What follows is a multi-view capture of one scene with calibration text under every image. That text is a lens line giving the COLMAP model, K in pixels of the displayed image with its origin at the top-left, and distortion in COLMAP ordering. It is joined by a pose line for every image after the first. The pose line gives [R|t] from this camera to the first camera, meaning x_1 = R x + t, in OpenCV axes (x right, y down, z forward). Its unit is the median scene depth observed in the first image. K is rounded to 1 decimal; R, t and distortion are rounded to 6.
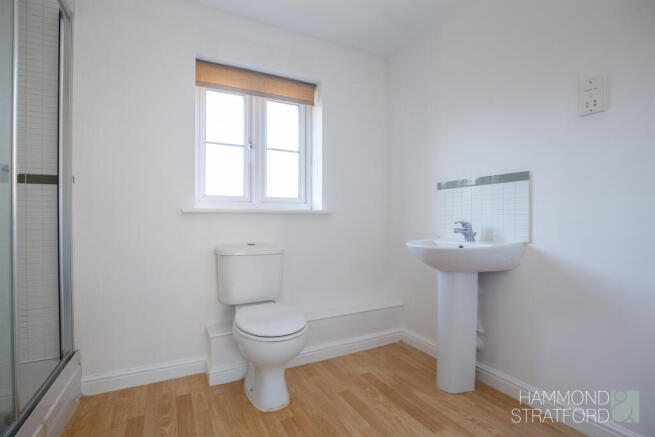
lens RADIAL K [[310.1, 0, 328.9], [0, 310.1, 216.2], [0, 0, 1]] dist [0.003010, 0.000397]
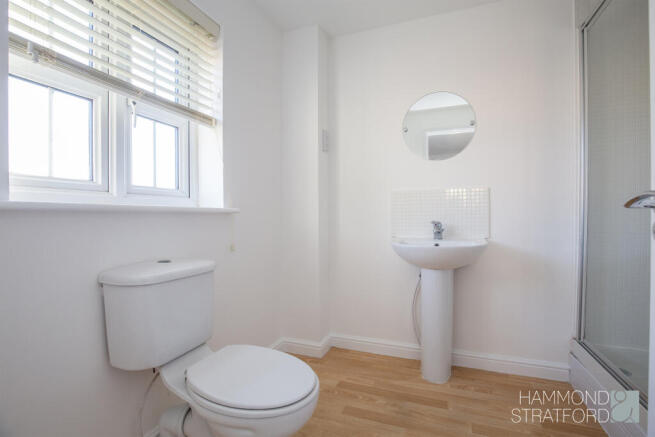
lens RADIAL K [[310.1, 0, 324.1], [0, 310.1, 218.1], [0, 0, 1]] dist [0.003010, 0.000397]
pose [[0.752415, -0.002089, 0.658686, -0.331870], [-0.002766, 0.999976, 0.006330, 0.000439], [-0.658684, -0.006585, 0.752391, 0.271258]]
